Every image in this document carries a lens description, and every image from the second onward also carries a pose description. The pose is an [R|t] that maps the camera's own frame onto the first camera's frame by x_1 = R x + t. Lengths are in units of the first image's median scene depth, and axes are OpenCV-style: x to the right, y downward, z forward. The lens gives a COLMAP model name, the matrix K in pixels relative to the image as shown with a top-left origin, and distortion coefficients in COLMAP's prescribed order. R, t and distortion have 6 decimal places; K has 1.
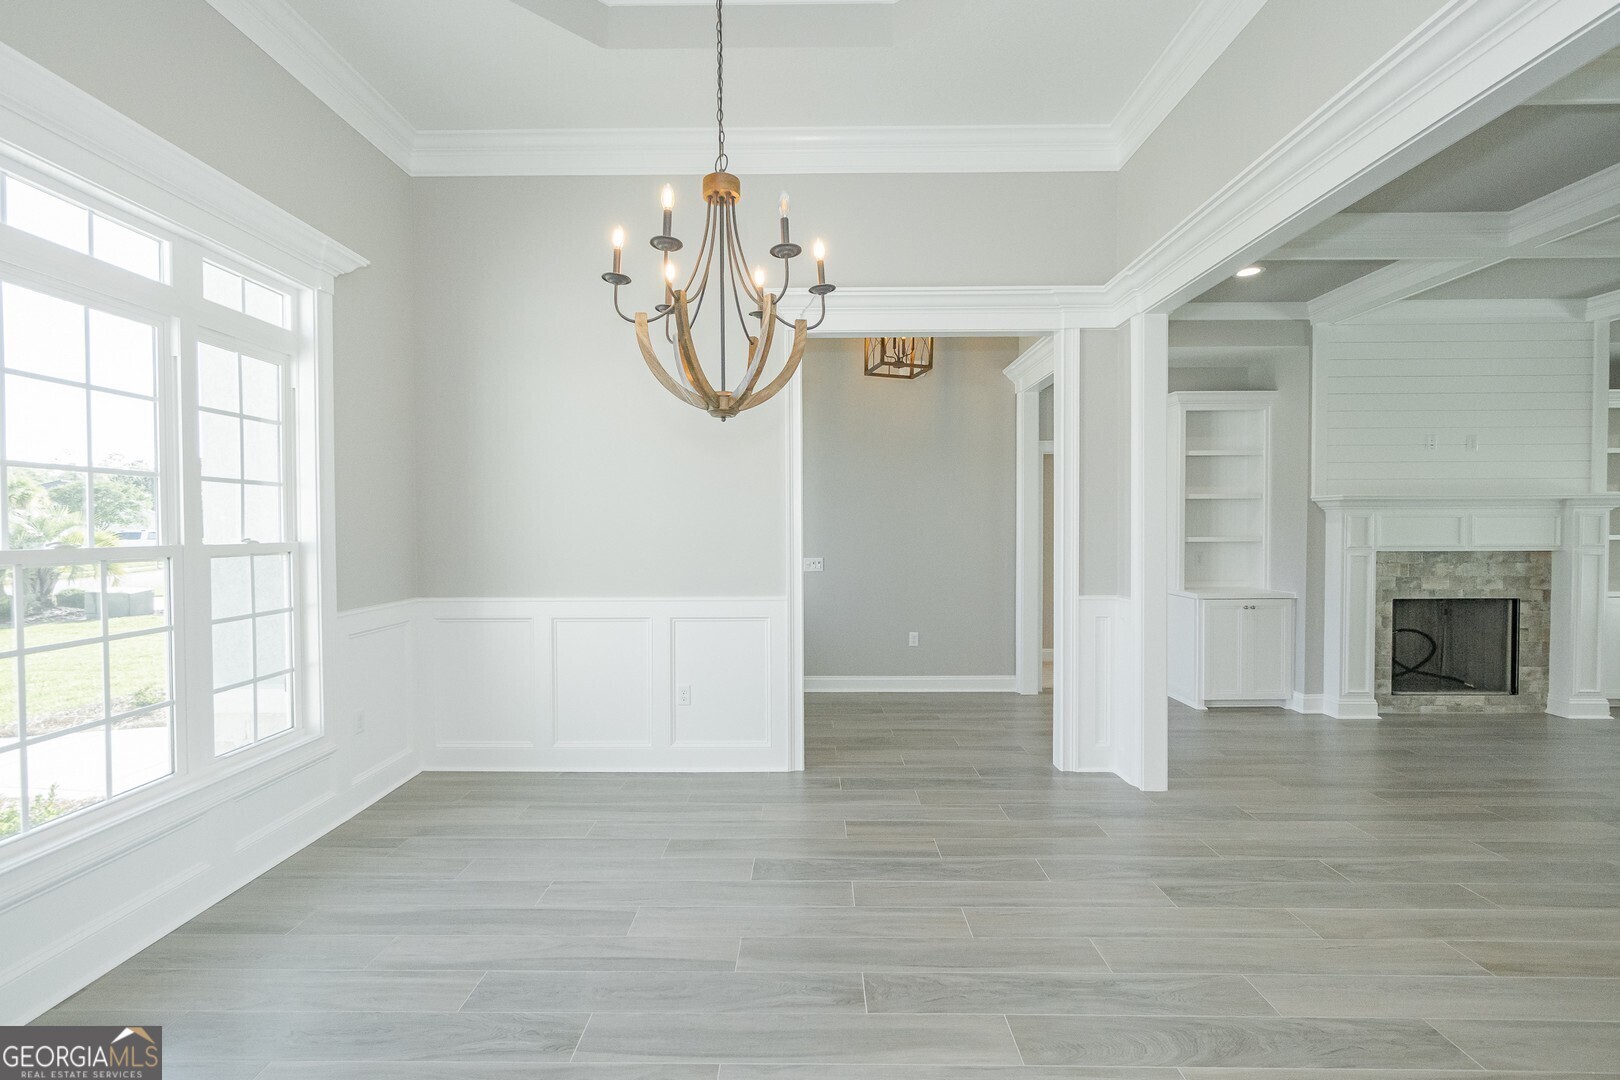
lens RADIAL K [[712.6, 0, 799.7], [0, 712.6, 539.2], [0, 0, 1]] dist [0.000666, 0.000332]
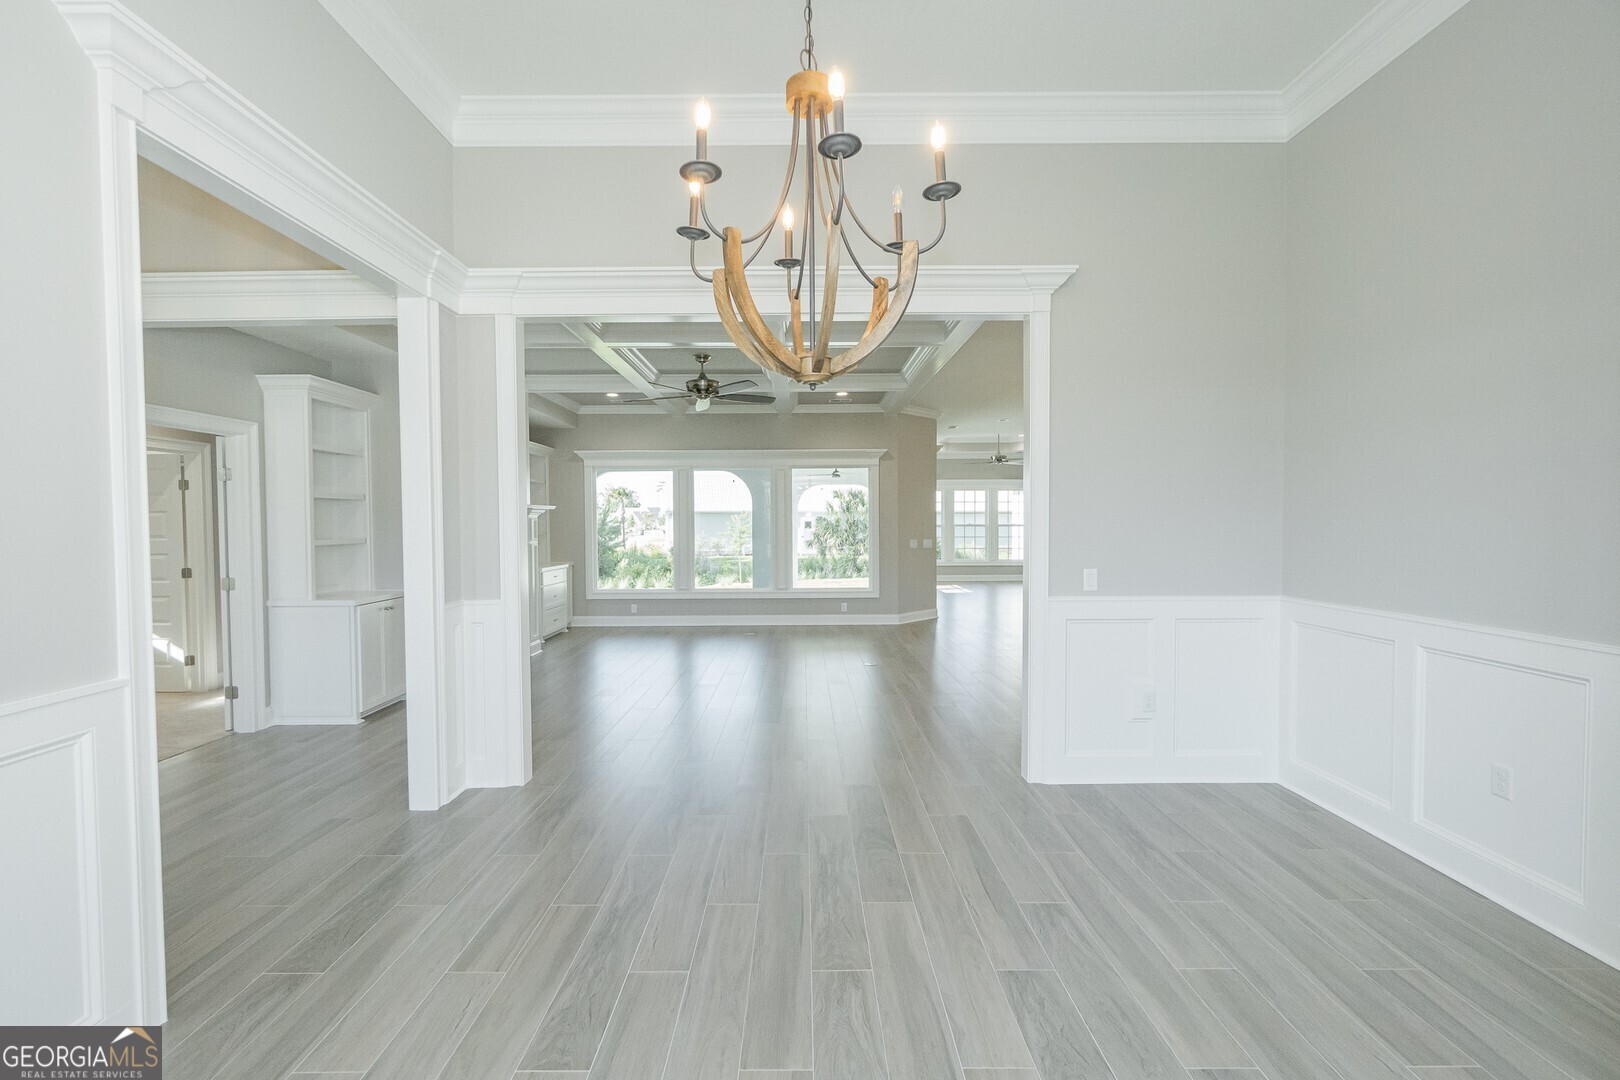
lens RADIAL K [[712.6, 0, 799.7], [0, 712.6, 539.2], [0, 0, 1]] dist [0.000666, 0.000332]
pose [[-0.018257, -0.020672, 0.999620, -0.597639], [0.025232, 0.999458, 0.021130, -0.012435], [-0.999515, 0.025608, -0.017725, 0.678101]]
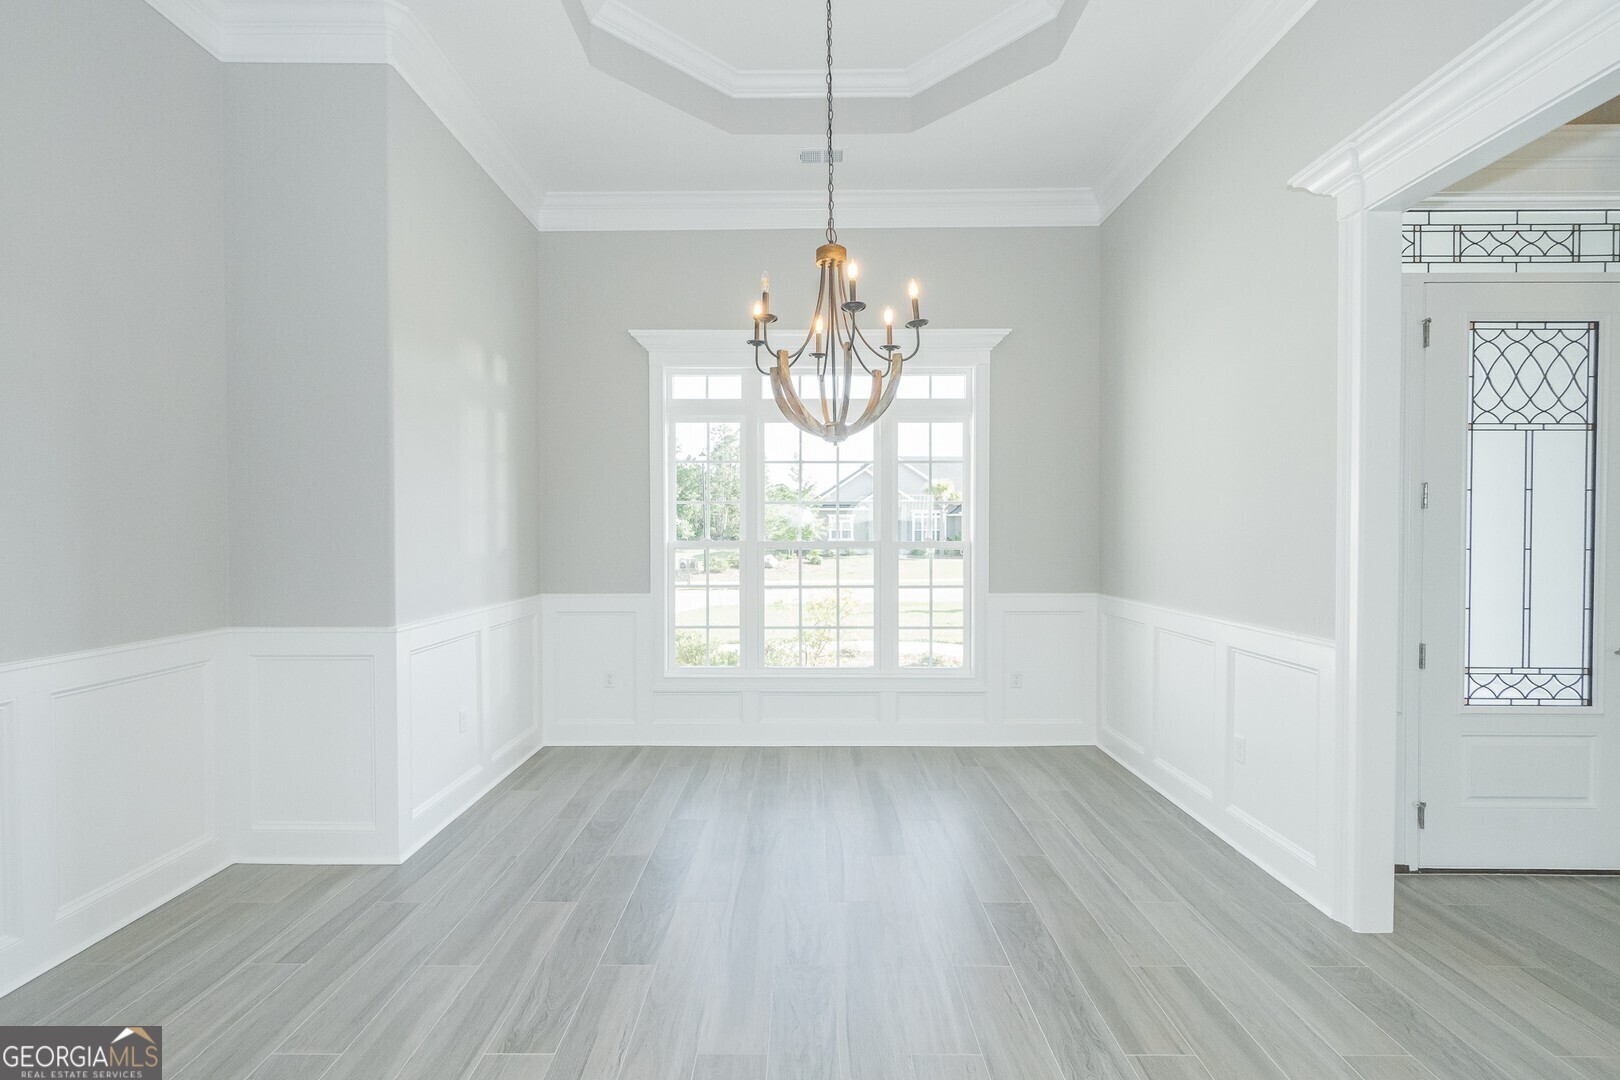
lens RADIAL K [[712.6, 0, 799.7], [0, 712.6, 539.2], [0, 0, 1]] dist [0.000666, 0.000332]
pose [[0.013066, 0.014093, -0.999815, 0.737364], [-0.020387, 0.999697, 0.013825, -0.014235], [0.999707, 0.020203, 0.013349, 0.615693]]
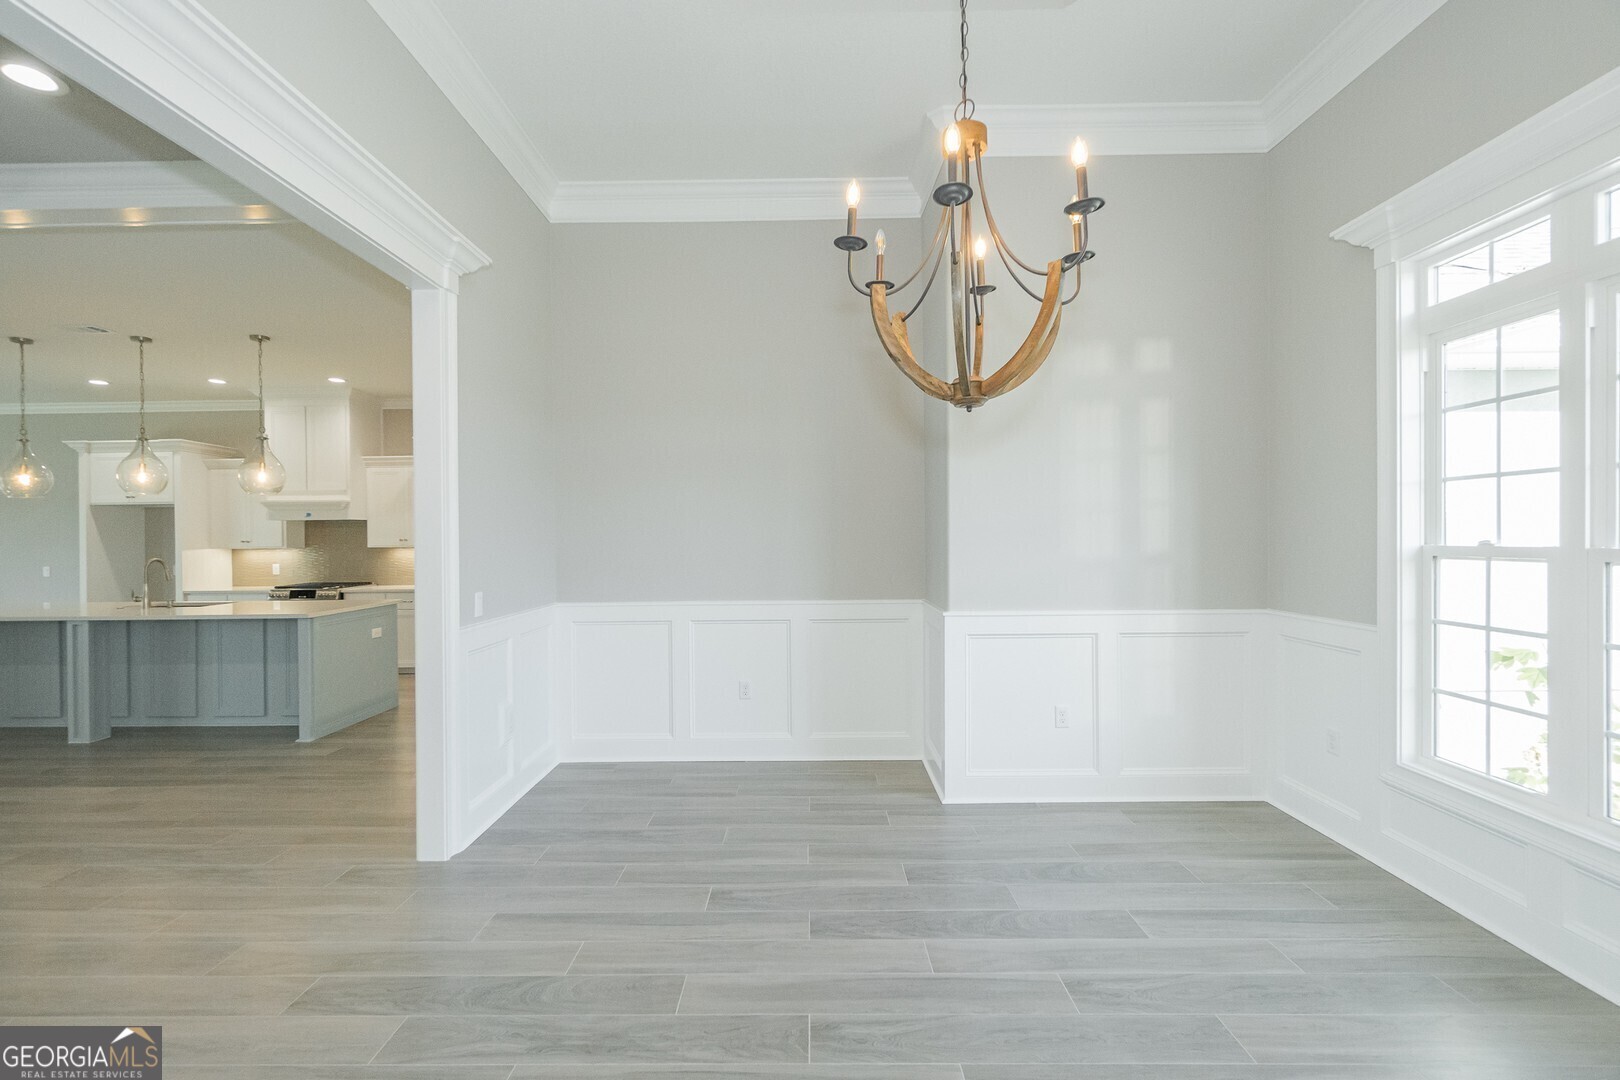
lens RADIAL K [[702.0, 0, 807.2], [0, 702.0, 539.5], [0, 0, 1]] dist [-0.000528, -0.000019]
pose [[-0.999762, 0.015108, -0.015768, 0.062699], [0.014723, 0.999597, 0.024267, -0.022814], [0.016129, 0.024029, -0.999581, 1.209510]]
